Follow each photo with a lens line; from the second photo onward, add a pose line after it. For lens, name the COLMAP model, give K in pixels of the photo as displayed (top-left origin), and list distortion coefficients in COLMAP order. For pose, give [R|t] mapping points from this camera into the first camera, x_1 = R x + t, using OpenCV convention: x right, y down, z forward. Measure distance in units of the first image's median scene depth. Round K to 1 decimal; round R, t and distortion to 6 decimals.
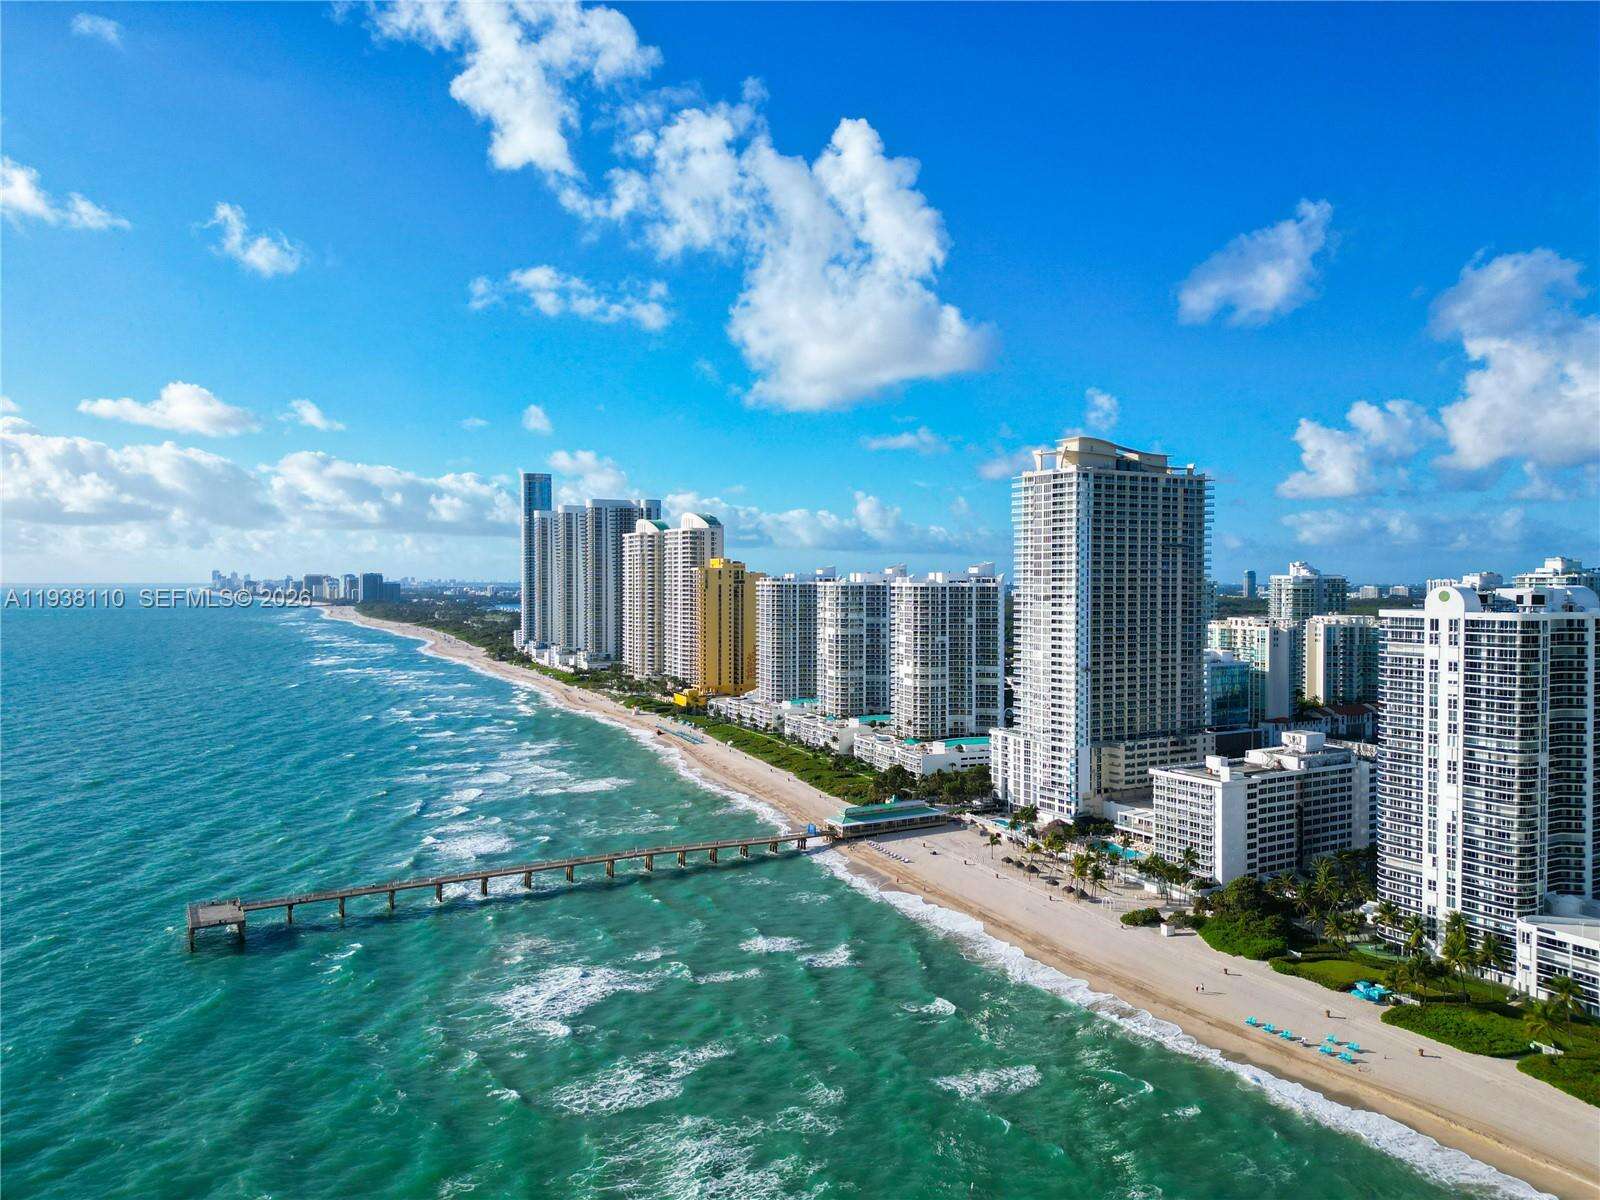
lens RADIAL K [[1123.8, 0, 800.0], [0, 1123.8, 600.0], [0, 0, 1]] dist [0.048867, -0.045522]
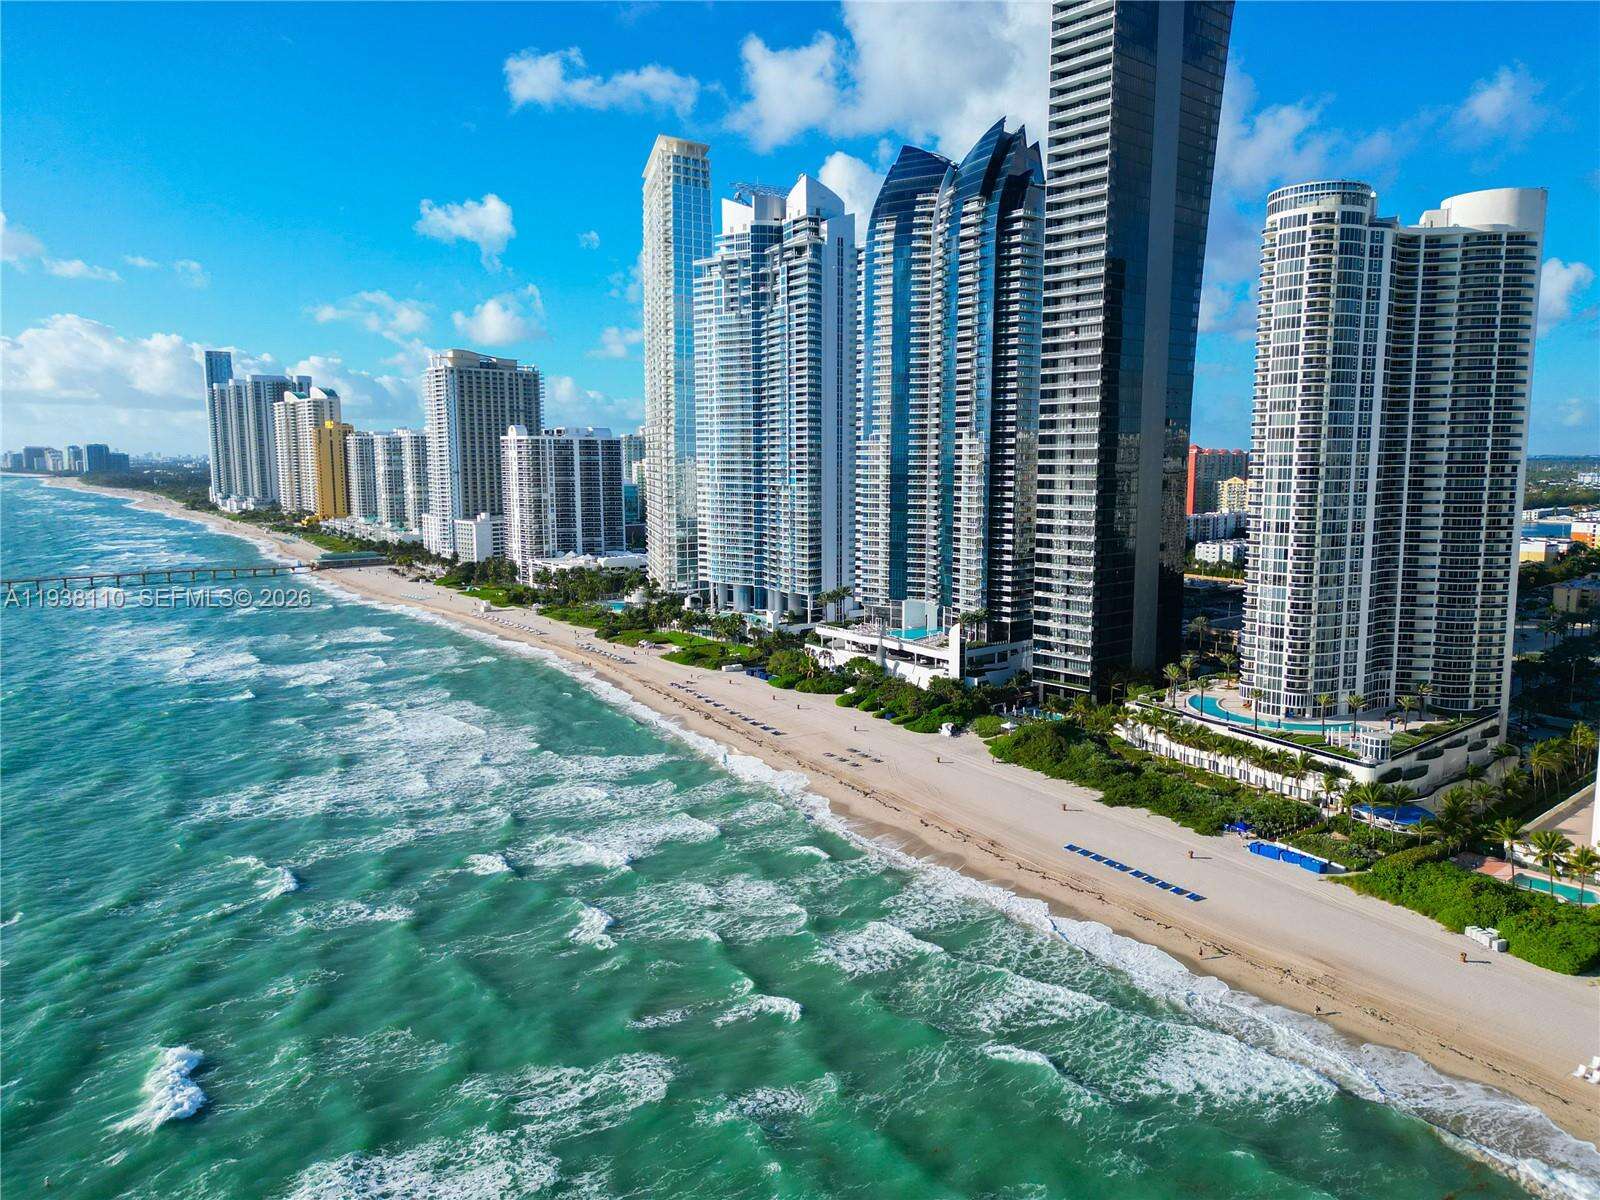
lens RADIAL K [[1103.4, 0, 780.7], [0, 1103.4, 601.8], [0, 0, 1]] dist [0.055830, -0.087236]
pose [[0.984050, -0.029042, 0.175504, 0.147170], [0.008387, 0.993060, 0.117306, 0.018115], [-0.177692, -0.113963, 0.977465, -0.296781]]
